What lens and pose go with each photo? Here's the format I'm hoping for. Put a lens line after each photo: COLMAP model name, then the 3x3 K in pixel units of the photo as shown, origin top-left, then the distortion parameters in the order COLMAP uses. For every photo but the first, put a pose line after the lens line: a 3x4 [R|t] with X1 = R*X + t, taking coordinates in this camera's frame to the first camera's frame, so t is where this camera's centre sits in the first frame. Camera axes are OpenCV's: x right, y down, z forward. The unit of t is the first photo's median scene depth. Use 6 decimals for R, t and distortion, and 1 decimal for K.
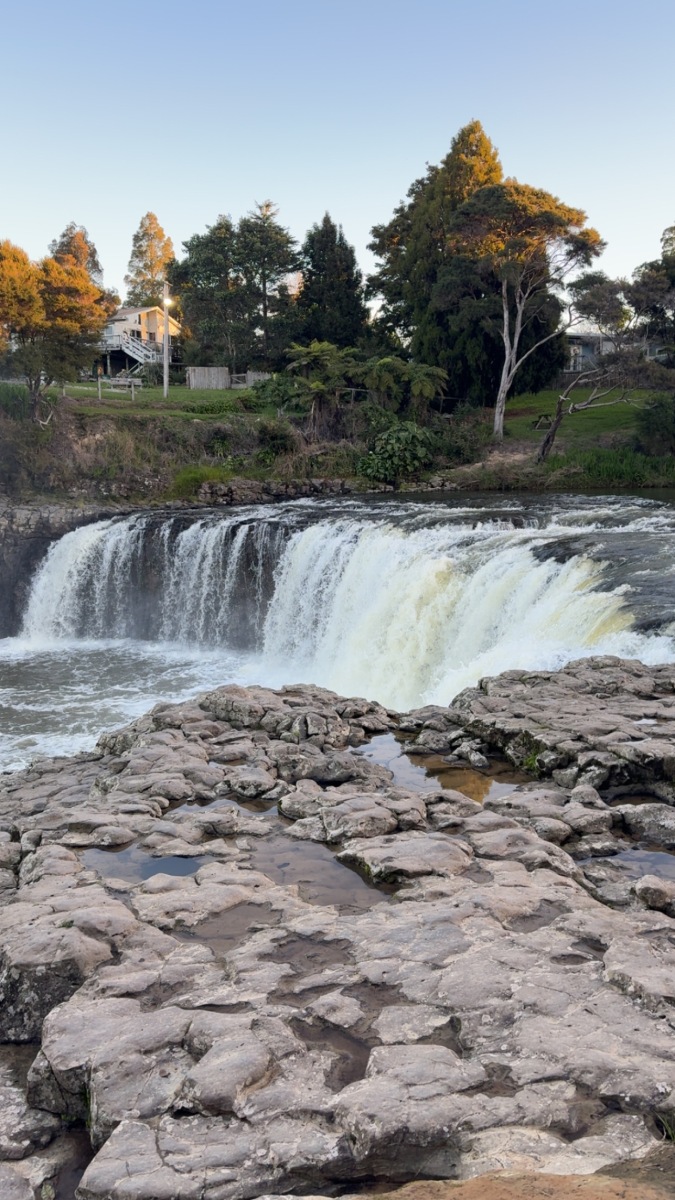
lens RADIAL K [[927.4, 0, 344.1], [0, 927.4, 598.6], [0, 0, 1]] dist [-0.000447, -0.037727]
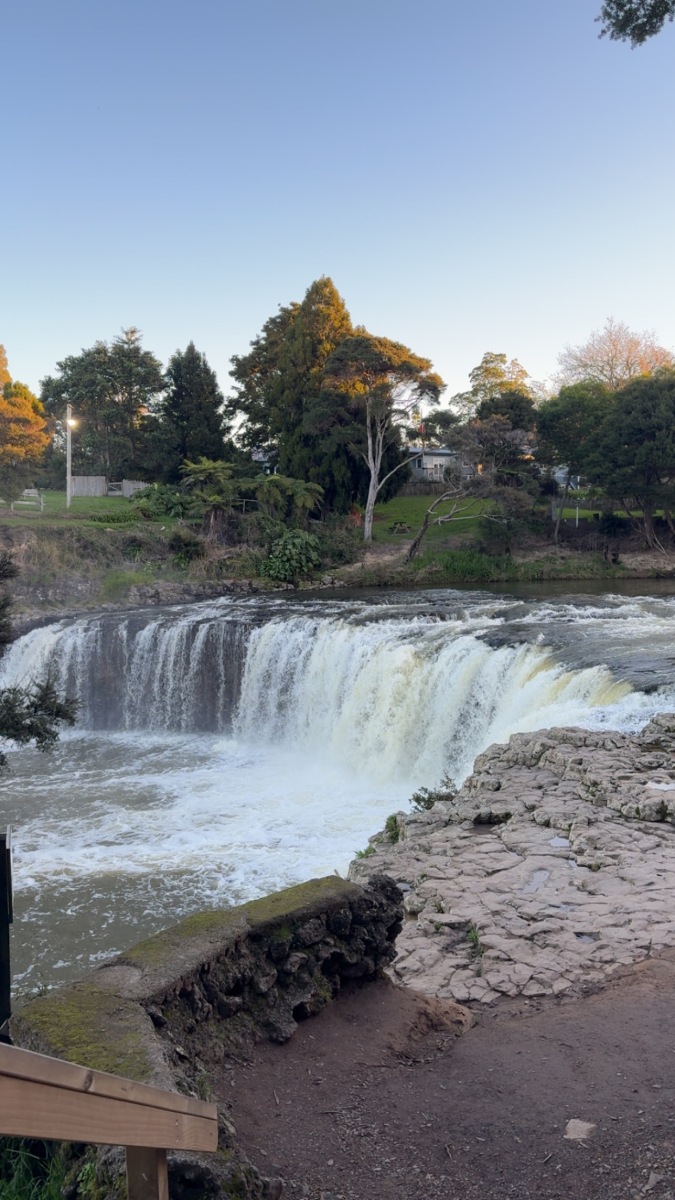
lens RADIAL K [[927.4, 0, 328.0], [0, 927.4, 630.4], [0, 0, 1]] dist [-0.000447, -0.037727]
pose [[0.964495, -0.038129, 0.261334, -0.208086], [0.051380, 0.997707, -0.044058, -0.008930], [-0.259054, 0.055921, 0.964243, -0.142206]]
